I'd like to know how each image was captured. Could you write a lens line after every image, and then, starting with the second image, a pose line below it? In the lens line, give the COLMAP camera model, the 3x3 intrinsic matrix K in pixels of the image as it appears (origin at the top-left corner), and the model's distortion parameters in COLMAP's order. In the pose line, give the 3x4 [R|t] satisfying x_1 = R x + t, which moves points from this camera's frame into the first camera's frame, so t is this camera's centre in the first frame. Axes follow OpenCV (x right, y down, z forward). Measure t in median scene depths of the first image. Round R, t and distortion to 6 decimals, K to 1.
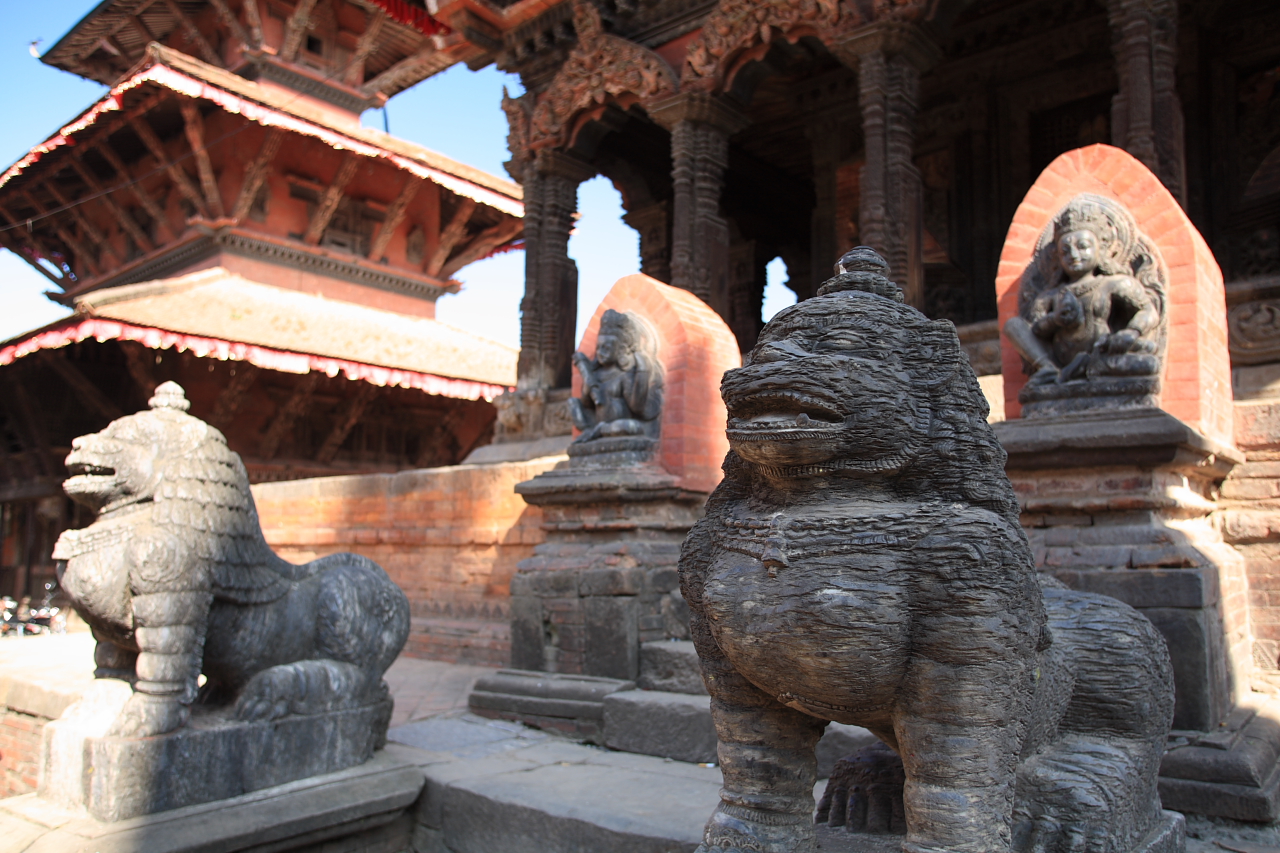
lens RADIAL K [[965.2, 0, 640.0], [0, 965.2, 426.5], [0, 0, 1]] dist [-0.055835, 0.081771]
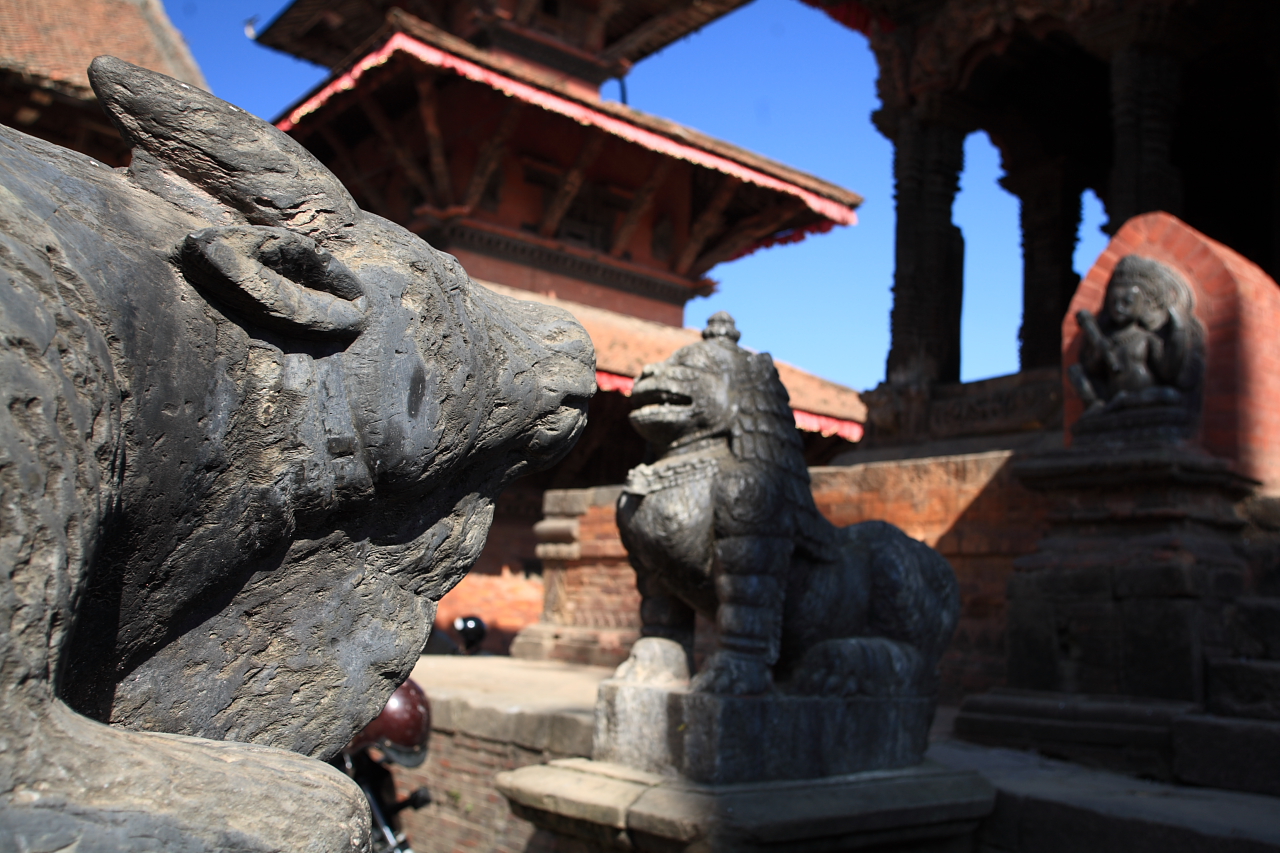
lens RADIAL K [[1189.4, 0, 640.0], [0, 1189.4, 426.5], [0, 0, 1]] dist [-0.004779, 0.018447]
pose [[0.979283, 0.018880, -0.201615, -0.252070], [-0.026552, 0.999020, -0.035413, 0.076020], [0.200749, 0.040033, 0.978824, -0.068016]]
